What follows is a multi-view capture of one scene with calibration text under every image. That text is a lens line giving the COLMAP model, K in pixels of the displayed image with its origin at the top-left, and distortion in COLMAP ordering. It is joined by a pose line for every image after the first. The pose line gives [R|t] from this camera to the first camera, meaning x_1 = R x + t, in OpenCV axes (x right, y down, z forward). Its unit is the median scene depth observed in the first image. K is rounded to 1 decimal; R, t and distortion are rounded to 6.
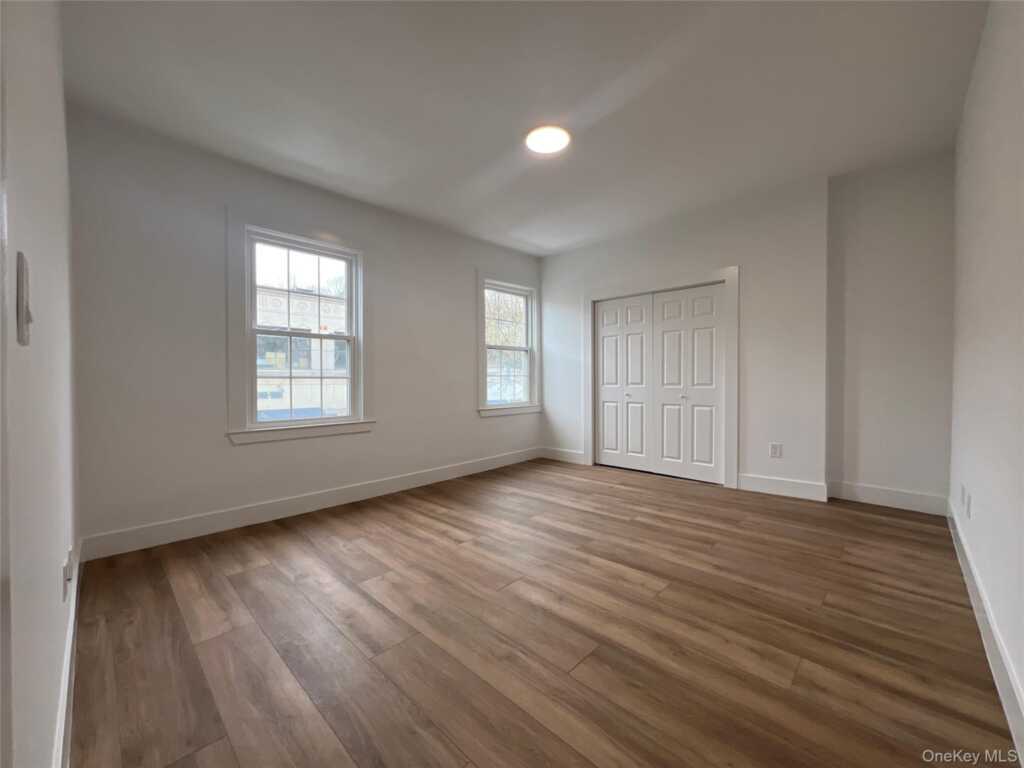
lens RADIAL K [[406.8, 0, 512.0], [0, 406.8, 384.0], [0, 0, 1]] dist [-0.001079, 0.000062]
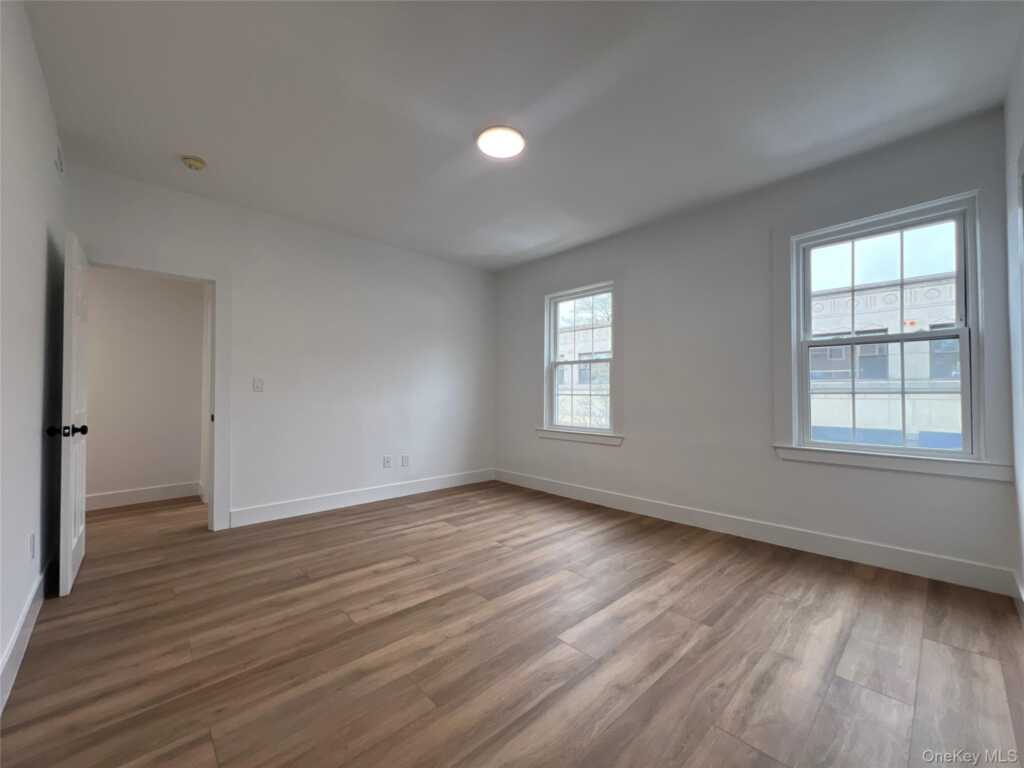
lens RADIAL K [[405.6, 0, 509.8], [0, 405.6, 371.3], [0, 0, 1]] dist [-0.000306, -0.000065]
pose [[-0.048171, -0.049773, -0.997598, 0.752862], [-0.010037, 0.998731, -0.049345, -0.021211], [0.998789, 0.007636, -0.048609, 0.795614]]
